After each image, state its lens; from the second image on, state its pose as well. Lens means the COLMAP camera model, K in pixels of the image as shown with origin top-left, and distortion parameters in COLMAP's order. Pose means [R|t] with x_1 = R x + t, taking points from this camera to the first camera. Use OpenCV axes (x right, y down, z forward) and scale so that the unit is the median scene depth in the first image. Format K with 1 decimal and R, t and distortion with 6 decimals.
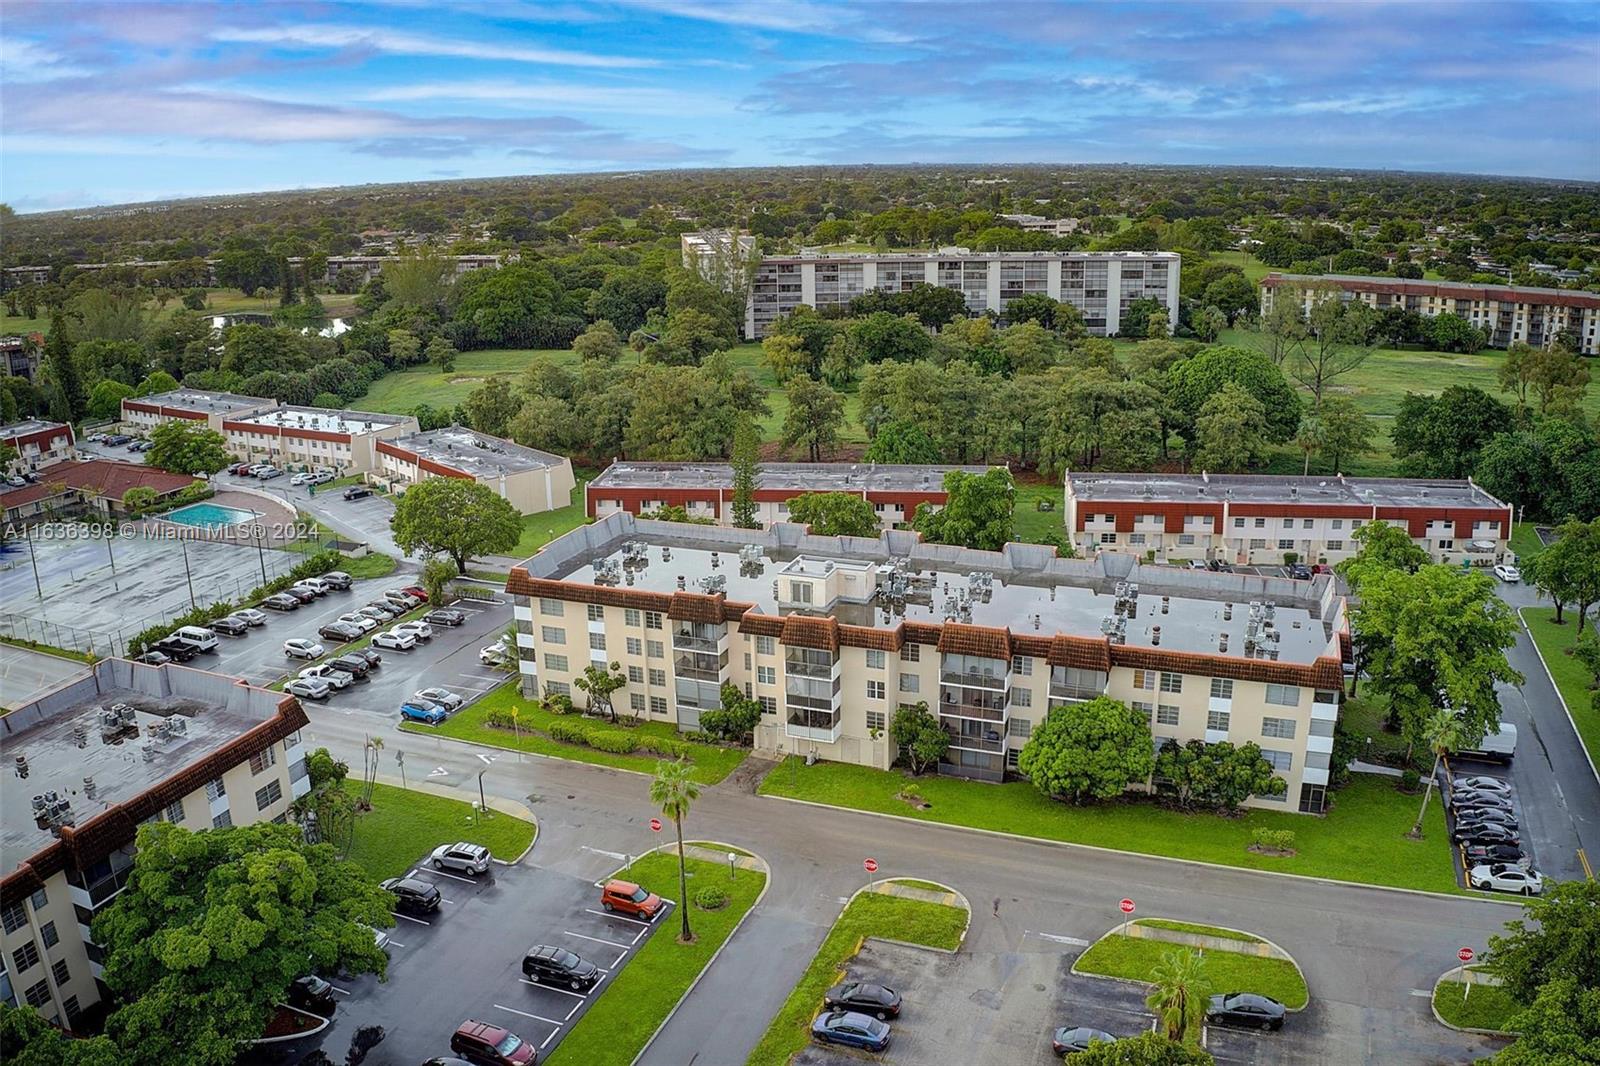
lens RADIAL K [[1265.6, 0, 792.2], [0, 1265.6, 535.5], [0, 0, 1]] dist [-0.185098, 0.010237]
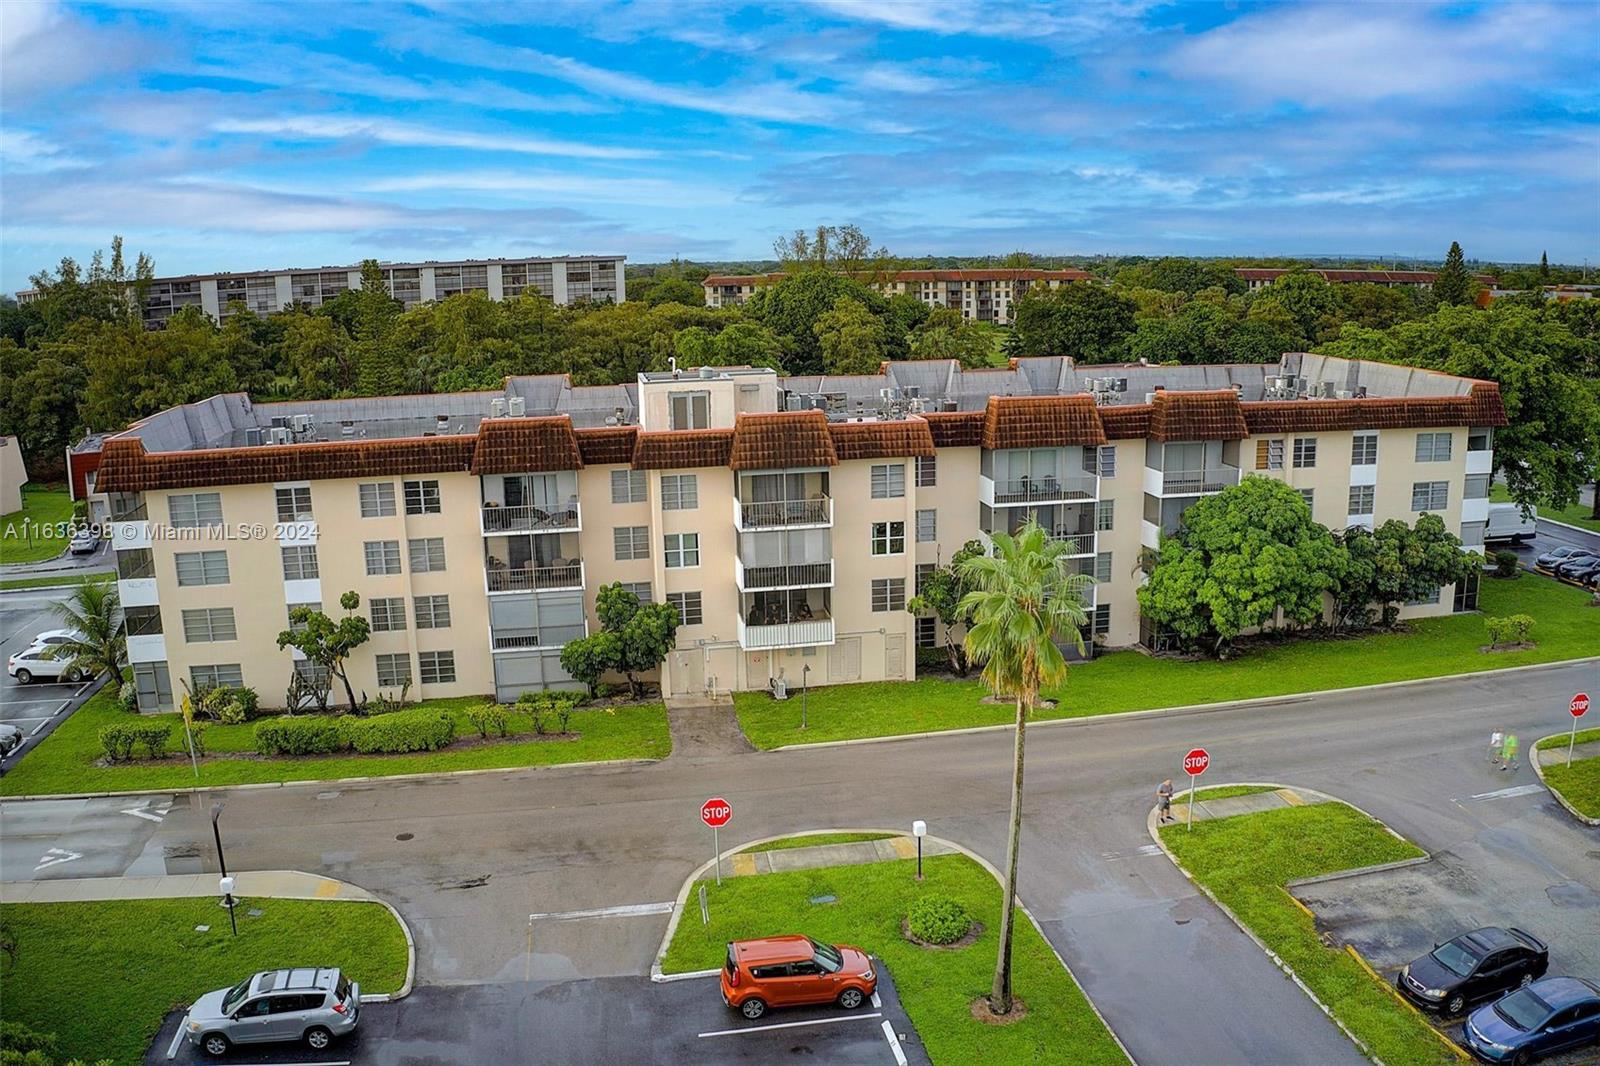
lens RADIAL K [[1265.6, 0, 792.2], [0, 1265.6, 535.5], [0, 0, 1]] dist [-0.185098, 0.010237]
pose [[0.854356, -0.110165, 0.507877, -0.232040], [0.153939, 0.987062, -0.044852, 0.124243], [-0.496365, 0.116502, 0.860261, 0.466480]]
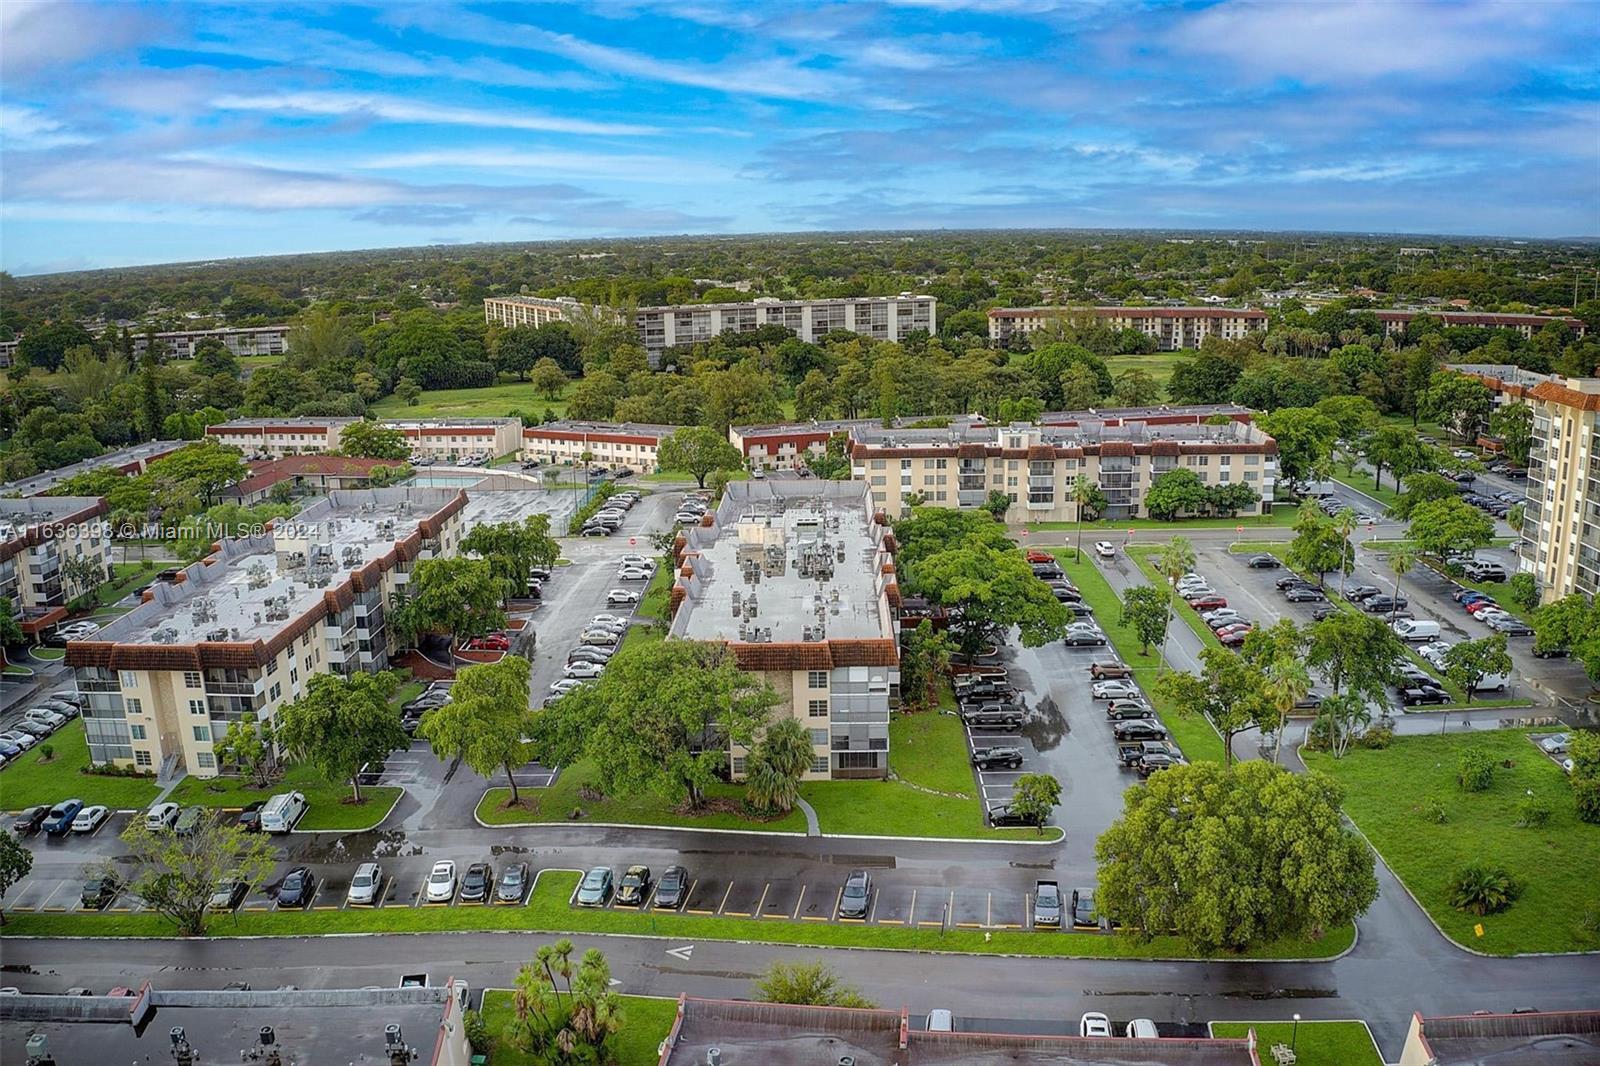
lens RADIAL K [[1265.6, 0, 792.2], [0, 1265.6, 535.5], [0, 0, 1]] dist [-0.185098, 0.010237]
pose [[0.941390, -0.081006, 0.327449, -0.910542], [0.100176, 0.994080, -0.042075, 0.221933], [-0.322102, 0.072411, 0.943932, -0.676649]]
